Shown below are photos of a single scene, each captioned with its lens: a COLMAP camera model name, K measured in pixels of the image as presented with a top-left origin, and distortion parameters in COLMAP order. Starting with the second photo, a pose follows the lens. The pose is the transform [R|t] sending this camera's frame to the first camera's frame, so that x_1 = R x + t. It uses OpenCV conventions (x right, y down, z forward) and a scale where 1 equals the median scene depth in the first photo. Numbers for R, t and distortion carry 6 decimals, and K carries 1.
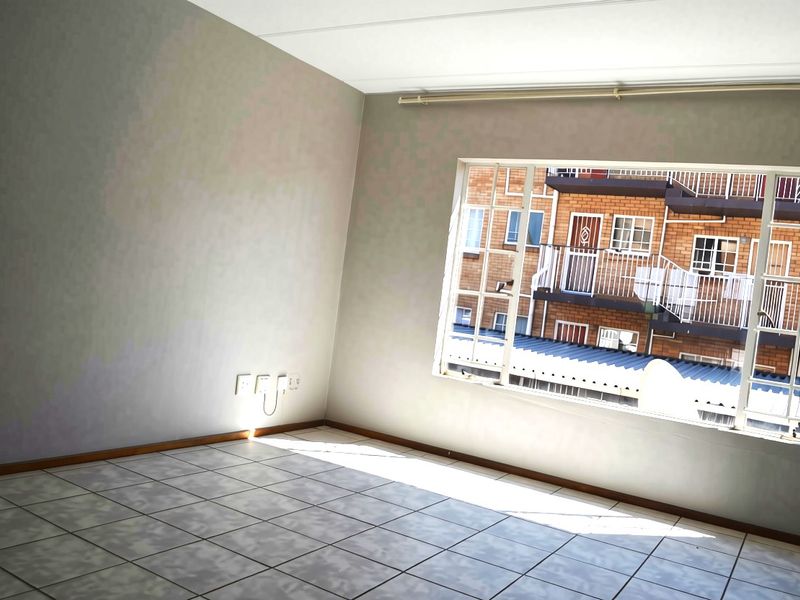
lens RADIAL K [[717.2, 0, 400.0], [0, 717.2, 300.0], [0, 0, 1]] dist [-0.091509, 0.008915]
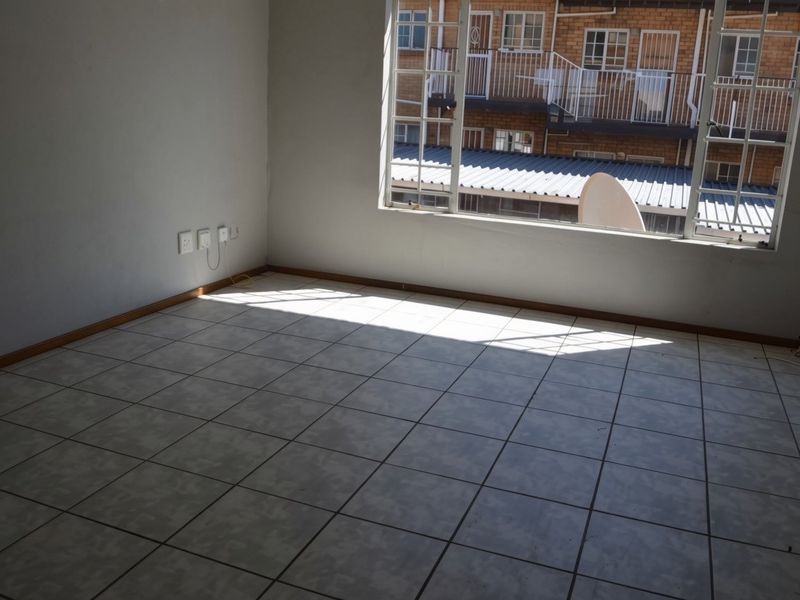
lens RADIAL K [[724.3, 0, 400.0], [0, 724.3, 300.0], [0, 0, 1]] dist [-0.095899, -0.003325]
pose [[0.981863, -0.118979, 0.147612, -0.096598], [0.076783, 0.961410, 0.264188, -0.036354], [-0.173348, -0.248062, 0.953108, 0.044234]]
